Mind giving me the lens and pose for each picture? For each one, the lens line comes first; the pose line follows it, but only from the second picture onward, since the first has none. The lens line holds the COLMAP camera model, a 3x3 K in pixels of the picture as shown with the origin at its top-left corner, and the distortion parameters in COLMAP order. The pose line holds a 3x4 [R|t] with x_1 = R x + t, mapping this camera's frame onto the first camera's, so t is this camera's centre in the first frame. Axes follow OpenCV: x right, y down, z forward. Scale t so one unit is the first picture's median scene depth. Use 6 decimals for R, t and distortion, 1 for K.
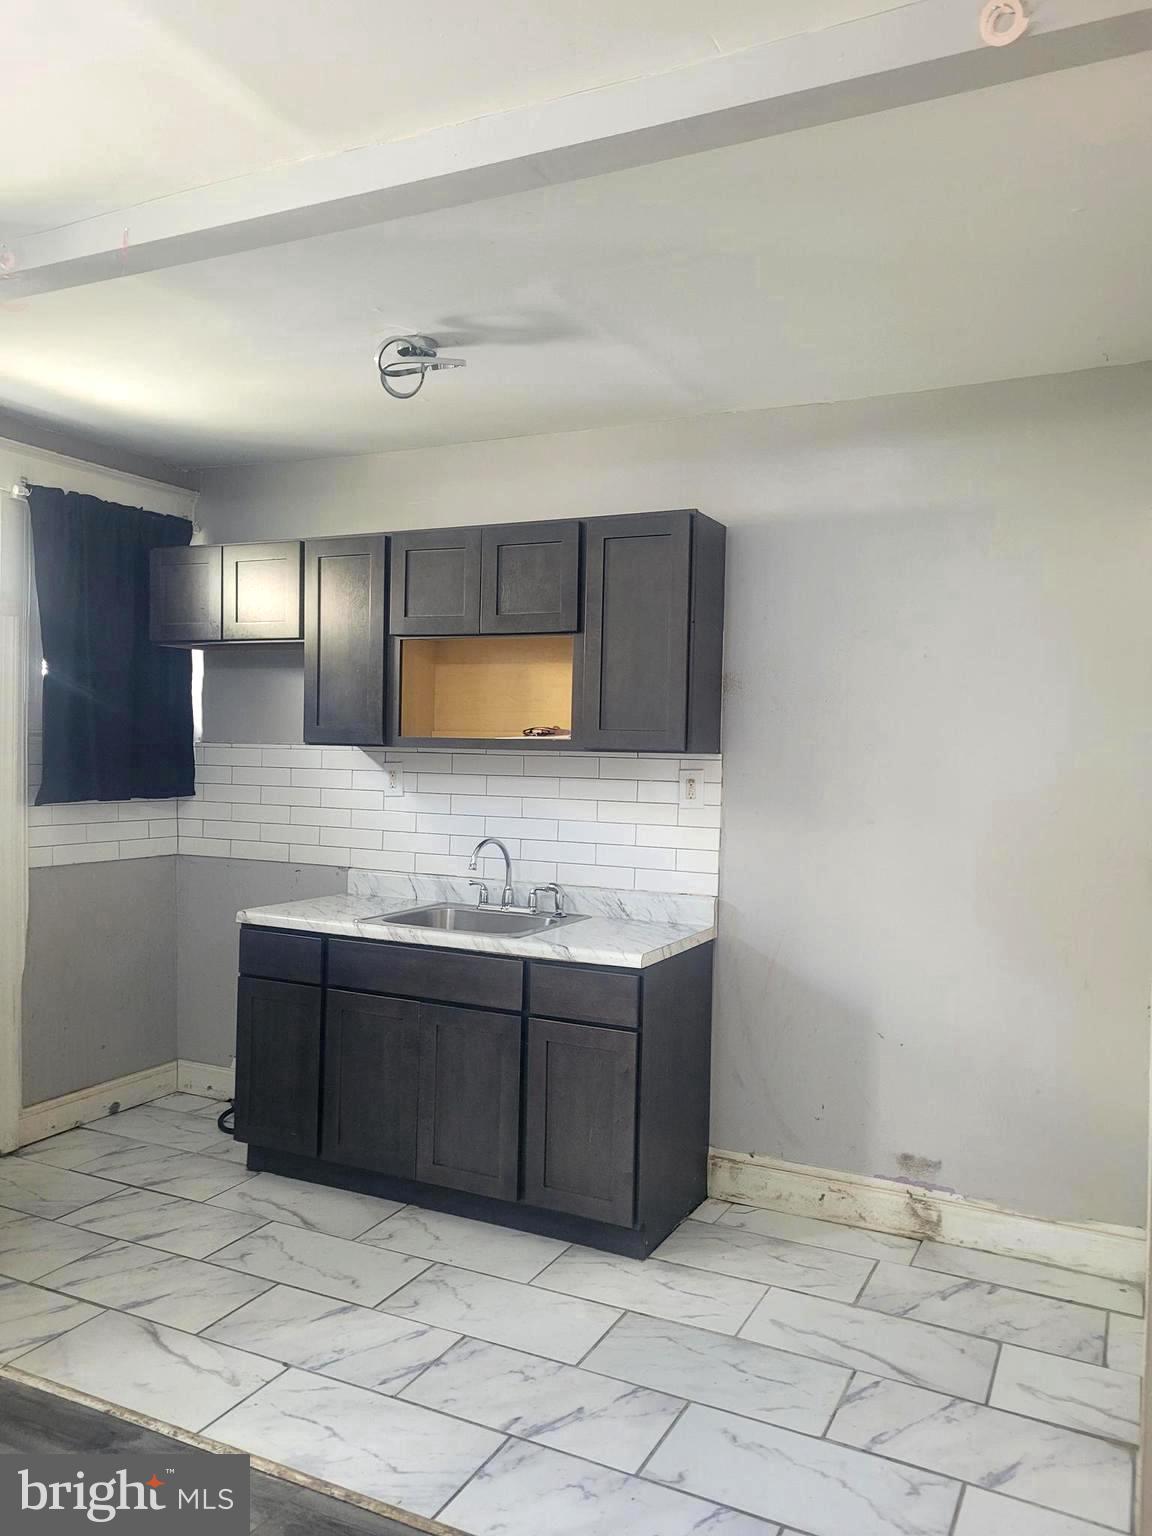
lens RADIAL K [[1153.5, 0, 576.0], [0, 1153.5, 768.0], [0, 0, 1]] dist [0.038199, -0.001084]
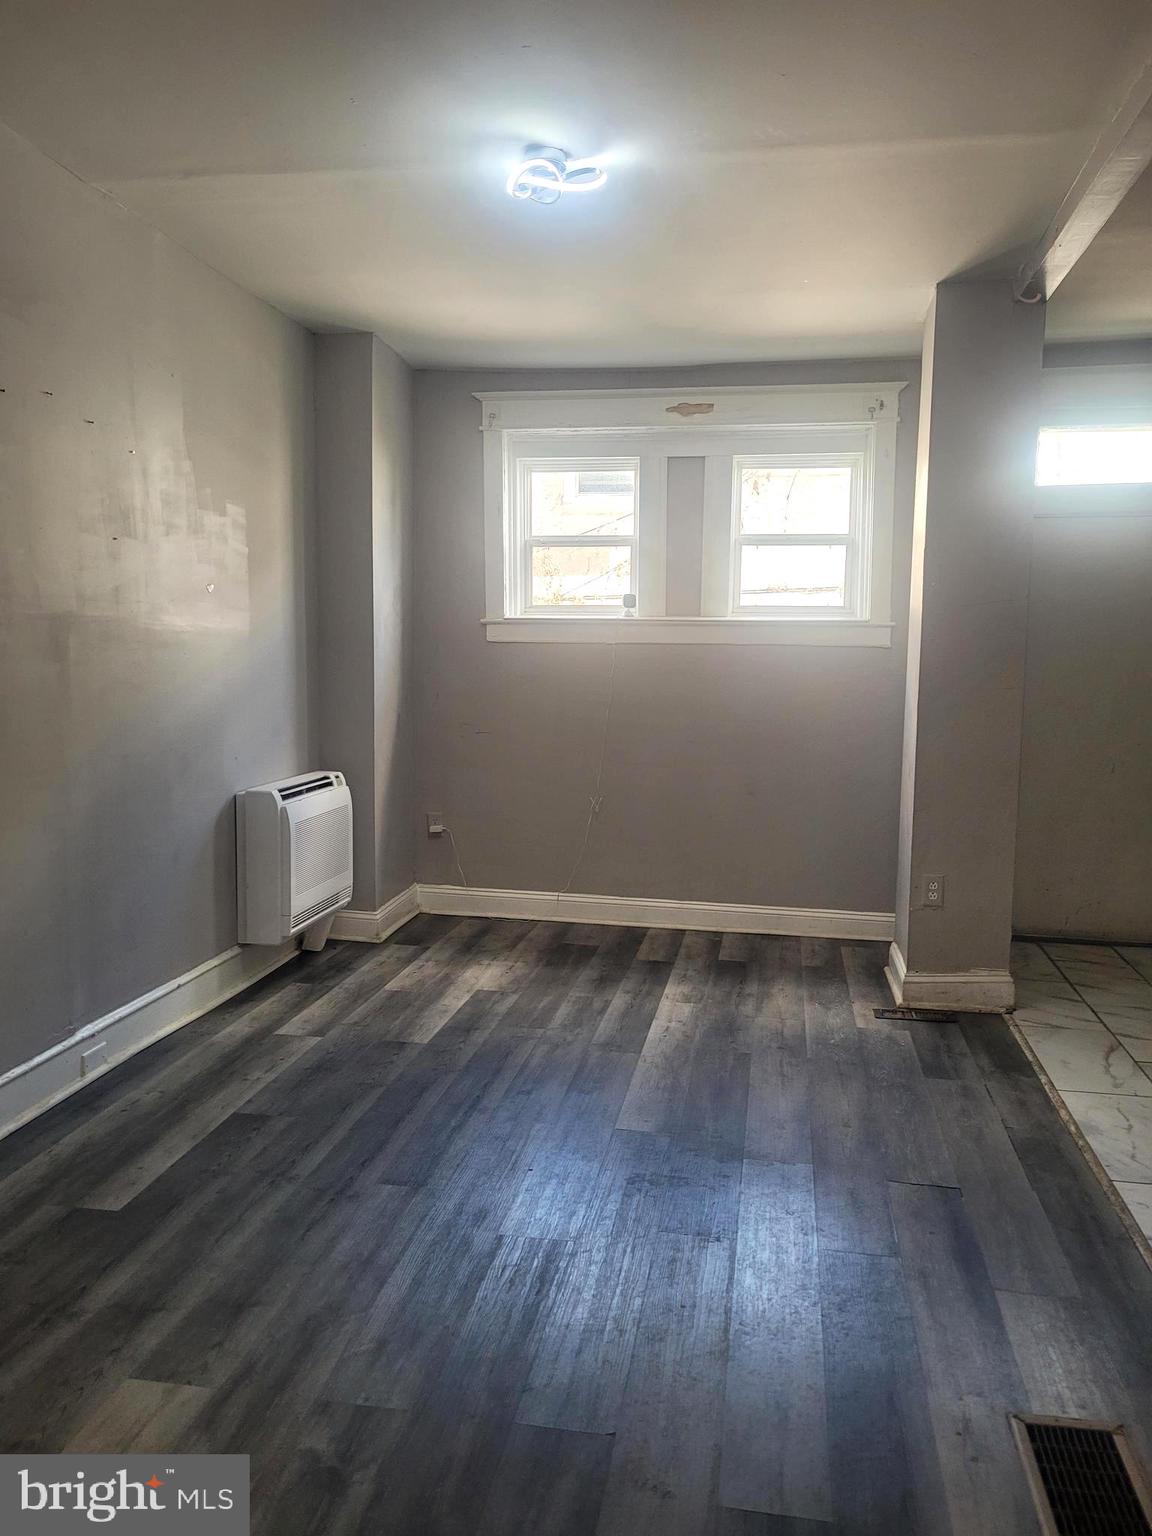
lens RADIAL K [[1153.5, 0, 576.0], [0, 1153.5, 768.0], [0, 0, 1]] dist [0.038199, -0.001084]
pose [[0.270628, 0.084097, -0.959004, 0.532704], [-0.021774, 0.996457, 0.081237, 0.054187], [0.962438, -0.001104, 0.271500, 0.044019]]
